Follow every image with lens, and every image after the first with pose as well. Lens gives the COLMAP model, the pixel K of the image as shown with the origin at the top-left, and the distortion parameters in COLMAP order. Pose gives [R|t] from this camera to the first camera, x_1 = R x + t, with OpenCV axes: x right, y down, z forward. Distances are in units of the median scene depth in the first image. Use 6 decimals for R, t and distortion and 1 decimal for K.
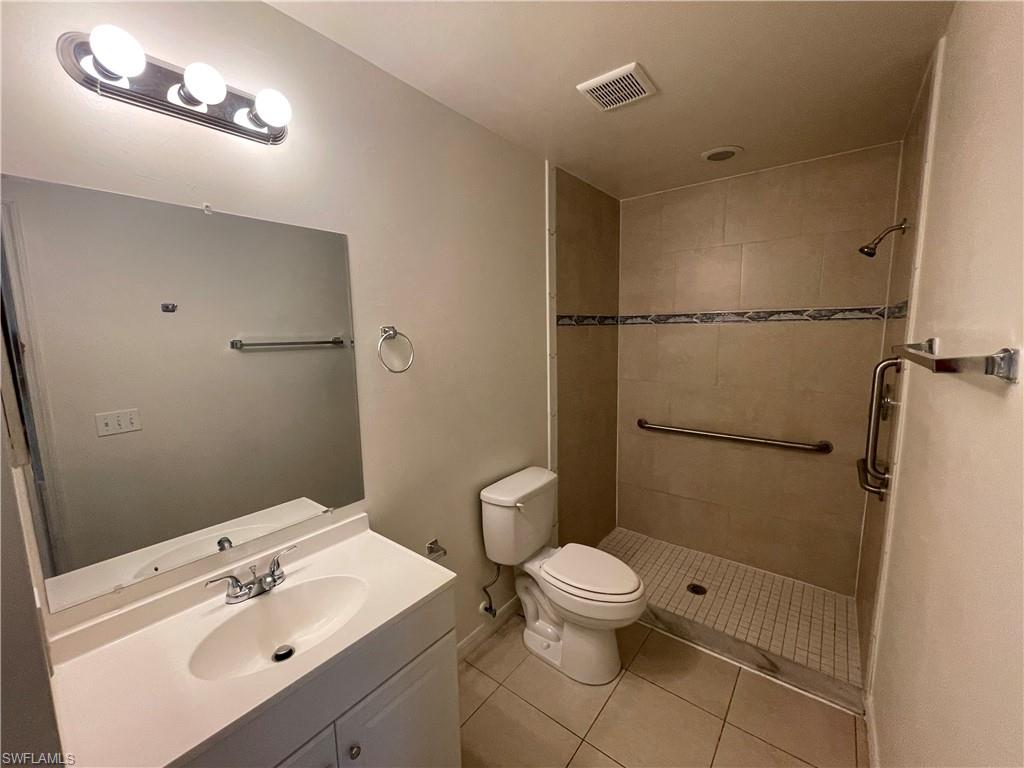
lens RADIAL K [[414.9, 0, 512.0], [0, 414.9, 384.0], [0, 0, 1]] dist [-0.001876, -0.000515]
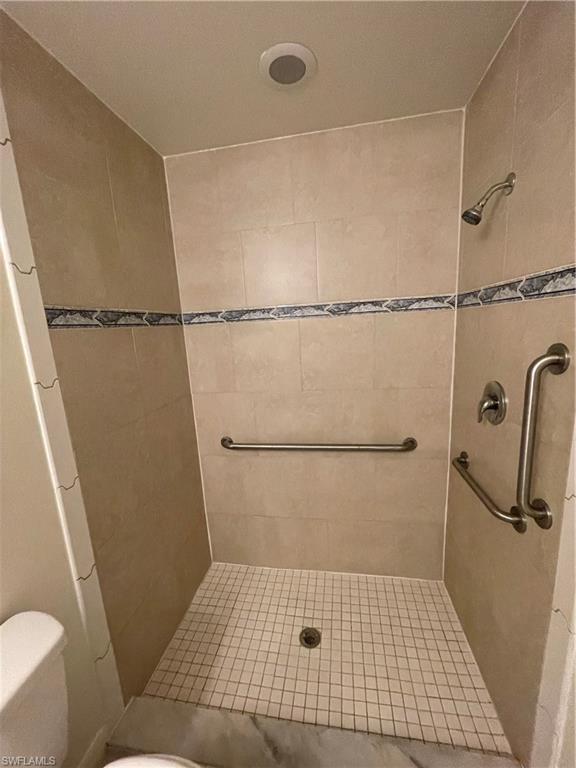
lens RADIAL K [[311.2, 0, 288.0], [0, 311.2, 384.0], [0, 0, 1]] dist [-0.001876, -0.000515]
pose [[0.877834, -0.119577, 0.463797, 0.174483], [0.103885, 0.992817, 0.059346, -0.055310], [-0.467562, -0.003914, 0.883951, 0.463234]]
